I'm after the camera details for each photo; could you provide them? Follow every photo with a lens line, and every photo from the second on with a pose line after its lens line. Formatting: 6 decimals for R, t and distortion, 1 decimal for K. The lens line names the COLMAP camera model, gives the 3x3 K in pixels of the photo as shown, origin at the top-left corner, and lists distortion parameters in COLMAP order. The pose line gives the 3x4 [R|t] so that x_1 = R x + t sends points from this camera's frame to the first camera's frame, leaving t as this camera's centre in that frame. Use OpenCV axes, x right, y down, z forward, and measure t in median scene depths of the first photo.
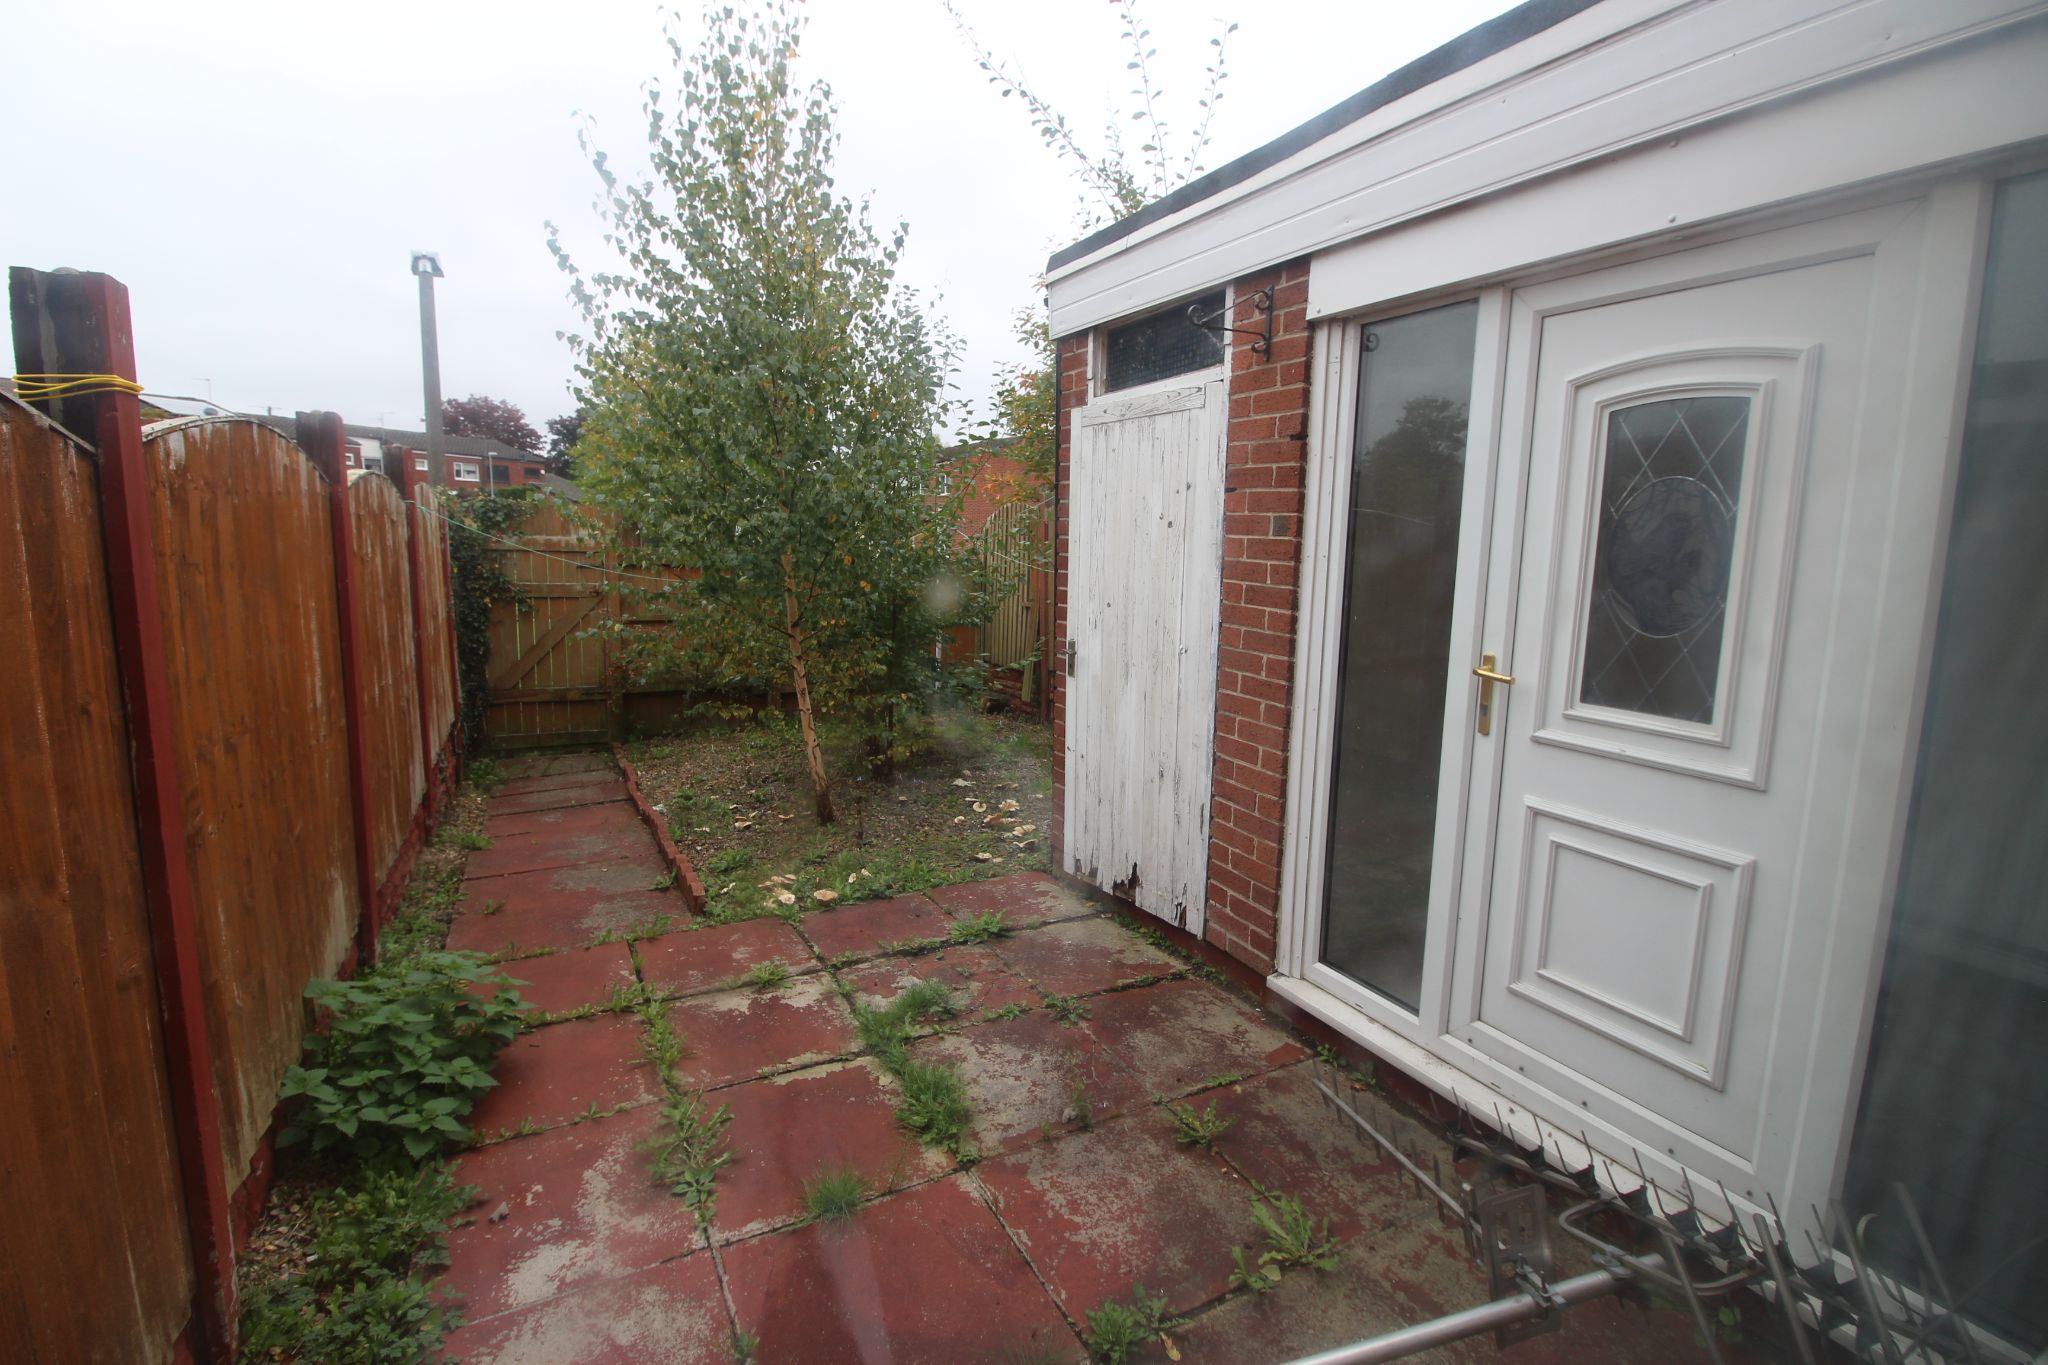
lens RADIAL K [[944.7, 0, 1013.7], [0, 944.7, 669.7], [0, 0, 1]] dist [-0.002750, -0.010753]
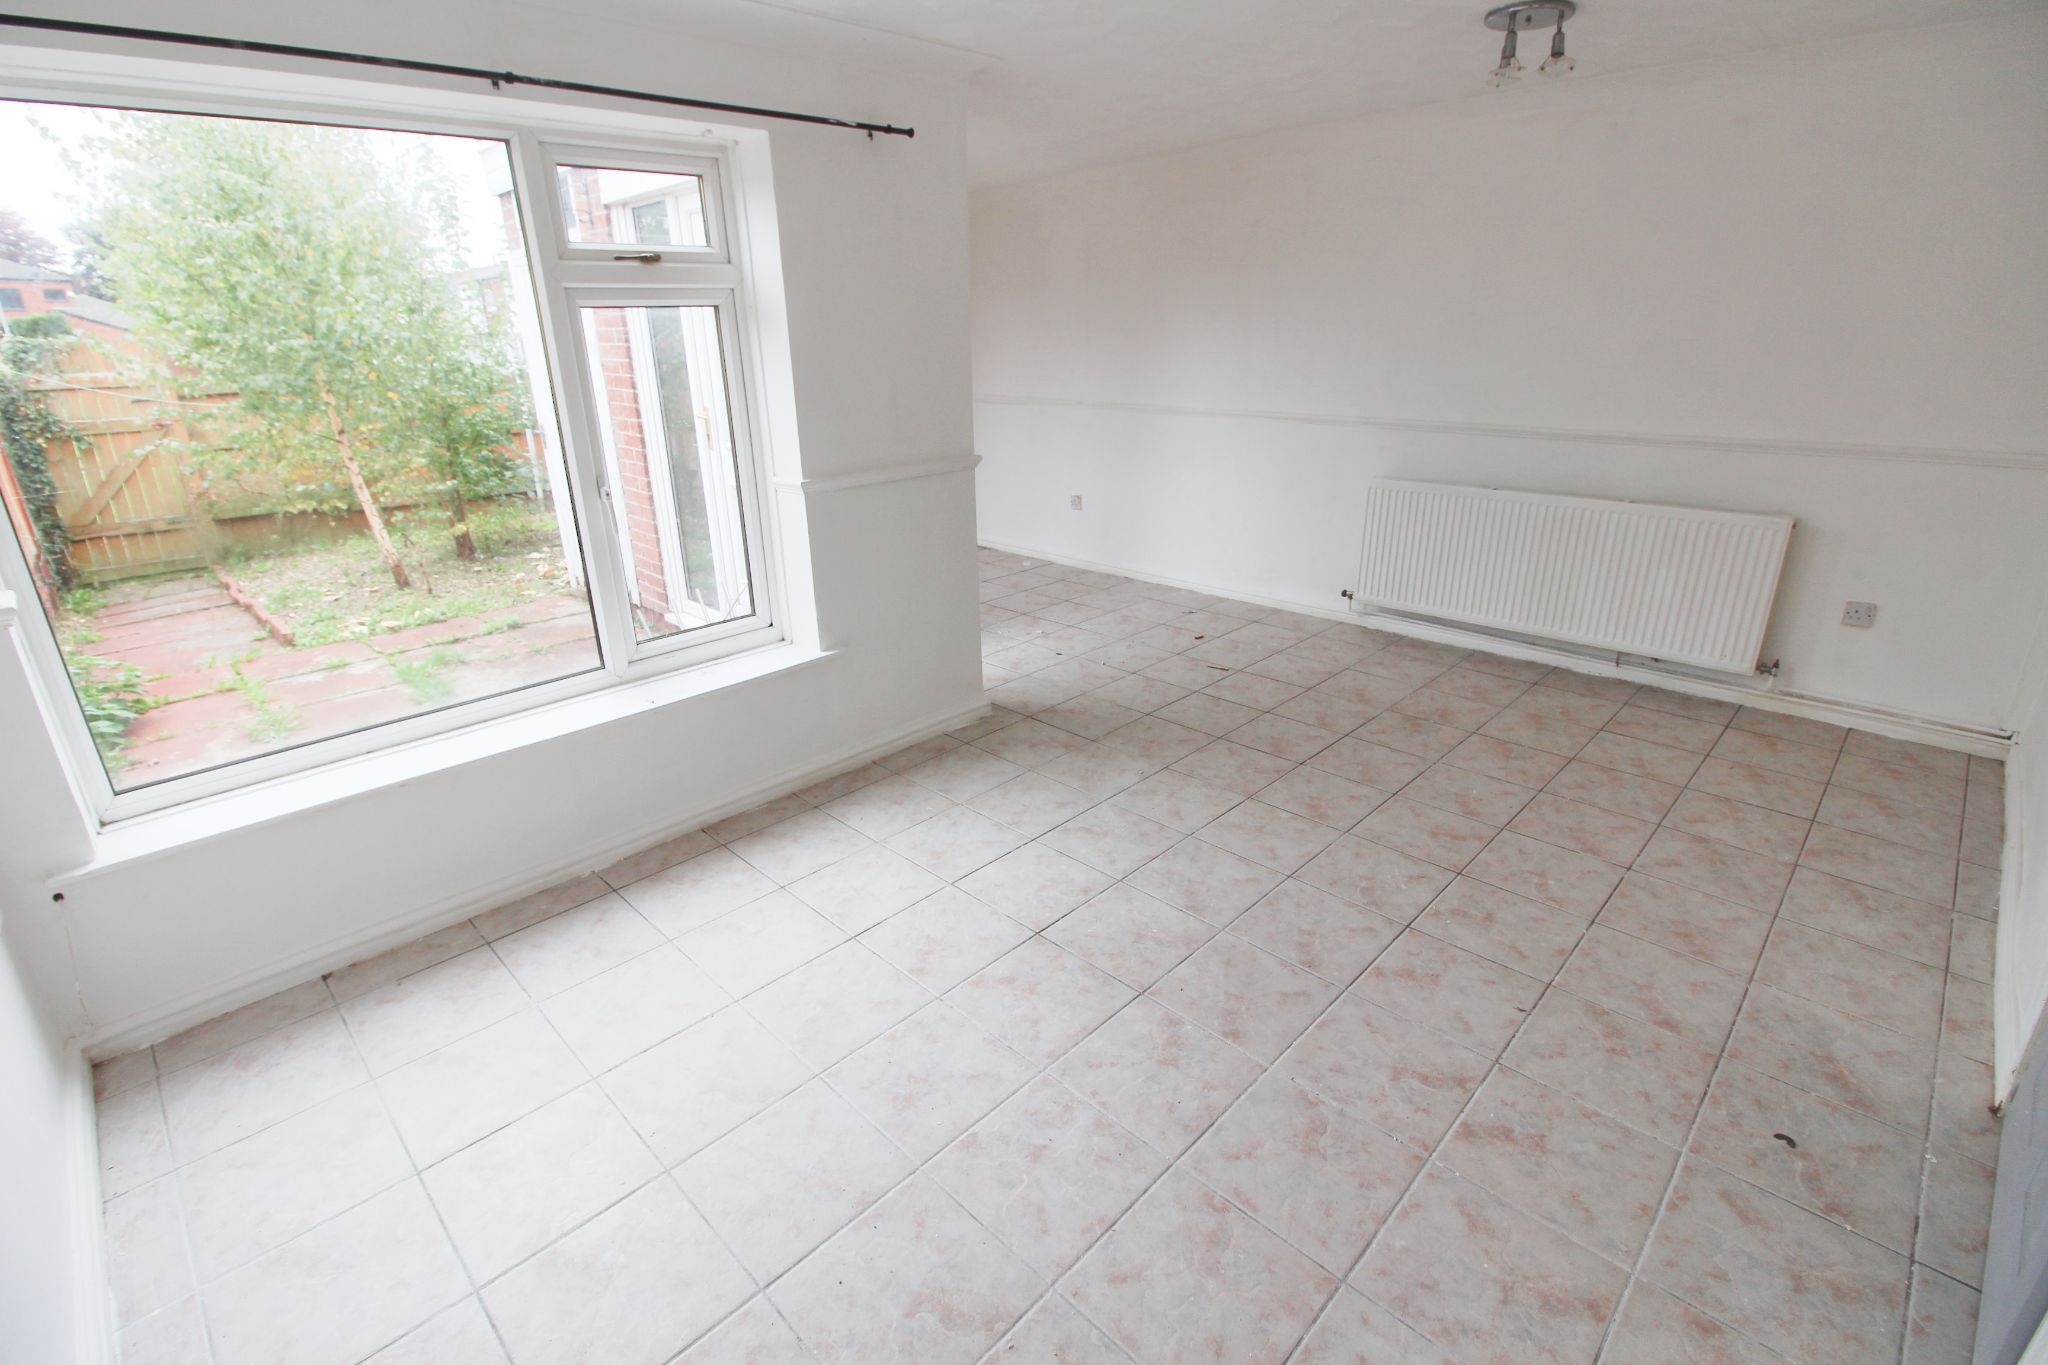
lens RADIAL K [[944.7, 0, 1013.7], [0, 944.7, 669.7], [0, 0, 1]] dist [-0.002750, -0.010753]
pose [[0.954705, -0.138603, 0.263301, 0.197881], [0.083557, 0.974161, 0.209831, 0.057261], [-0.285581, -0.178326, 0.941617, -0.384604]]
